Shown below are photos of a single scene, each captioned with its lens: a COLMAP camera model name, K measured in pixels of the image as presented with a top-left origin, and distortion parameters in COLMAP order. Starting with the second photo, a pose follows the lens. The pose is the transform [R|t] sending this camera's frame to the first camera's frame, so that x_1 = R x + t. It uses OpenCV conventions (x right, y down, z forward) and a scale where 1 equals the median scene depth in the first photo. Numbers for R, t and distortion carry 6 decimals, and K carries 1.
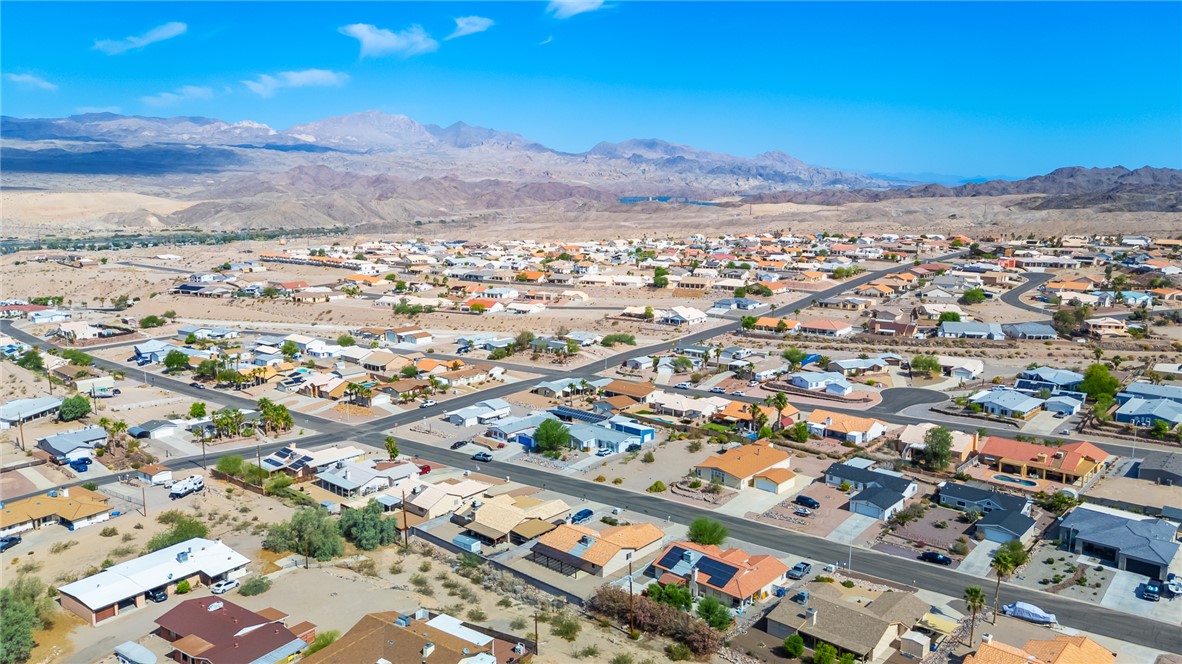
lens RADIAL K [[867.6, 0, 591.0], [0, 867.6, 332.0], [0, 0, 1]] dist [0.081932, -0.082840]
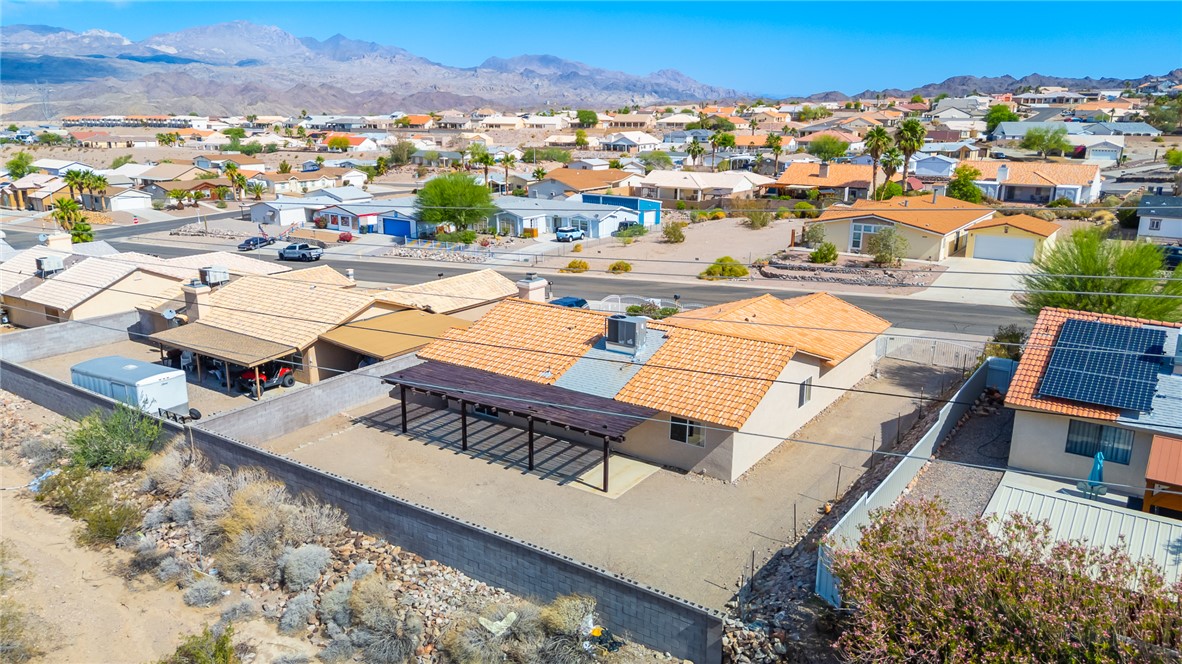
lens RADIAL K [[867.6, 0, 591.0], [0, 867.6, 332.0], [0, 0, 1]] dist [0.081932, -0.082840]
pose [[0.992715, -0.028826, 0.116985, -0.032185], [0.018855, 0.996163, 0.085461, 0.166406], [-0.119000, -0.082633, 0.989450, 0.586112]]
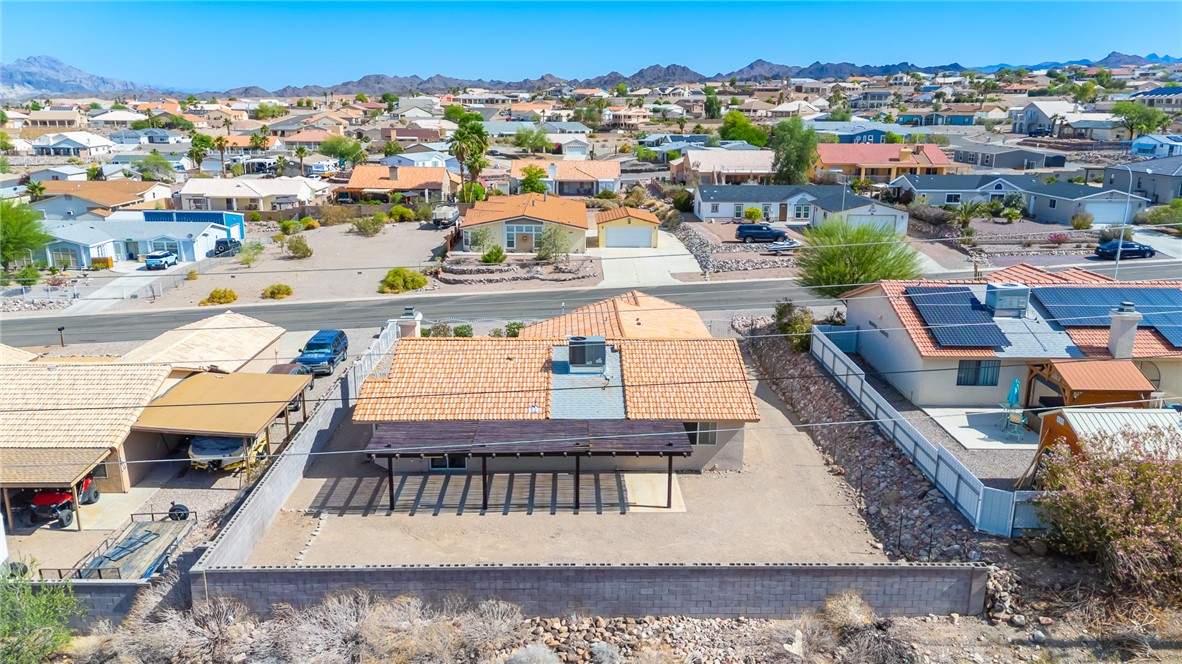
lens RADIAL K [[867.6, 0, 591.0], [0, 867.6, 332.0], [0, 0, 1]] dist [0.081932, -0.082840]
pose [[0.736667, -0.170198, 0.654488, -0.119615], [0.111856, 0.985147, 0.130284, 0.154434], [-0.666941, -0.022767, 0.744763, 0.627871]]
